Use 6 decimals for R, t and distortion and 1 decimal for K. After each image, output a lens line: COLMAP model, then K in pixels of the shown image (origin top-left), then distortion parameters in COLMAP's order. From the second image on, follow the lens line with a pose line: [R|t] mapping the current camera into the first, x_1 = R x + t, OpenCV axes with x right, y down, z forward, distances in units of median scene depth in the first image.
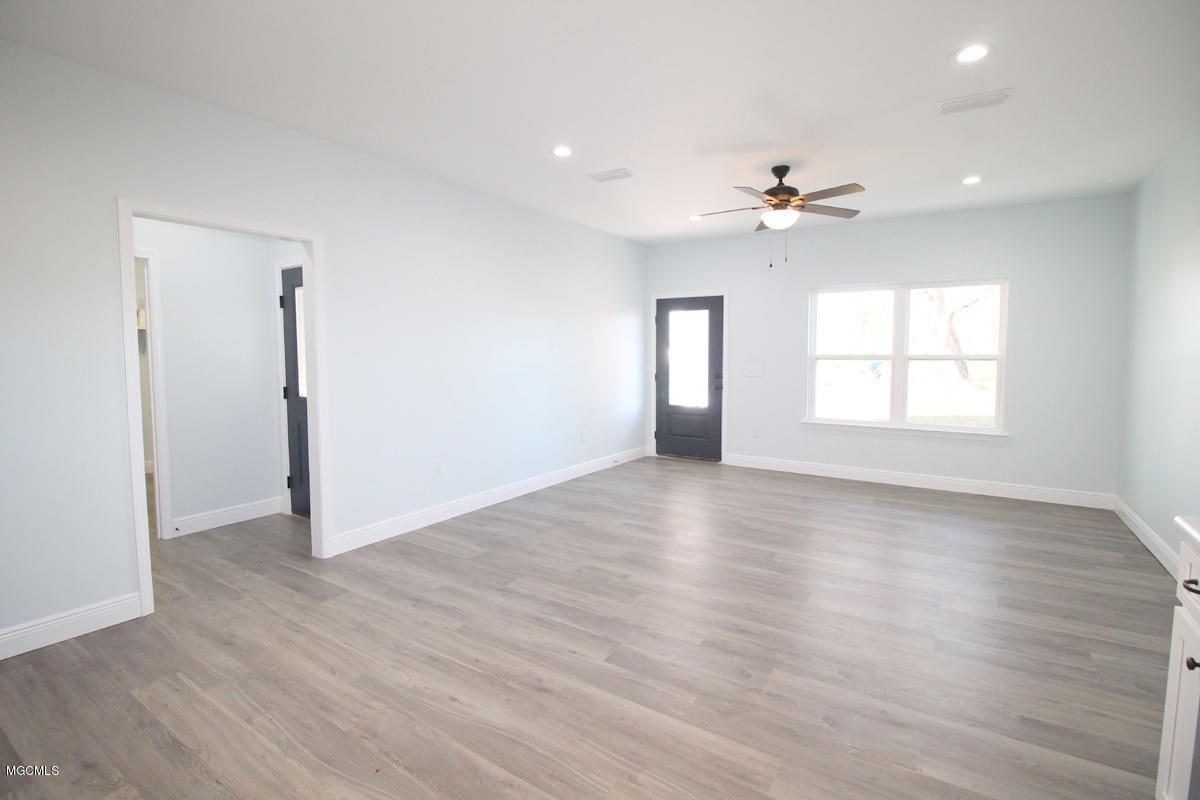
lens RADIAL K [[561.2, 0, 594.4], [0, 561.2, 393.3], [0, 0, 1]] dist [0.001089, -0.017796]
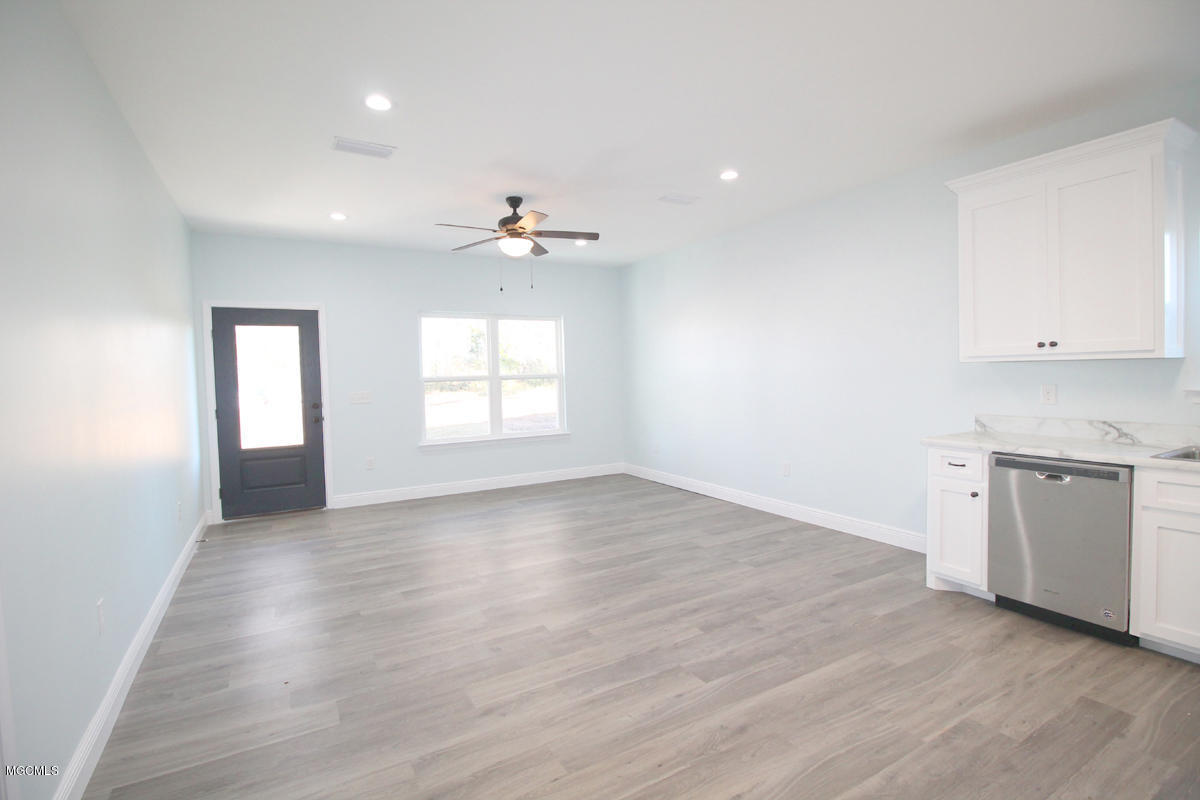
lens RADIAL K [[561.2, 0, 594.4], [0, 561.2, 393.3], [0, 0, 1]] dist [0.001089, -0.017796]
pose [[0.447637, -0.047030, 0.892978, -0.553202], [0.087680, 0.996112, 0.008510, -0.033064], [-0.889907, 0.074487, 0.450020, 0.413908]]
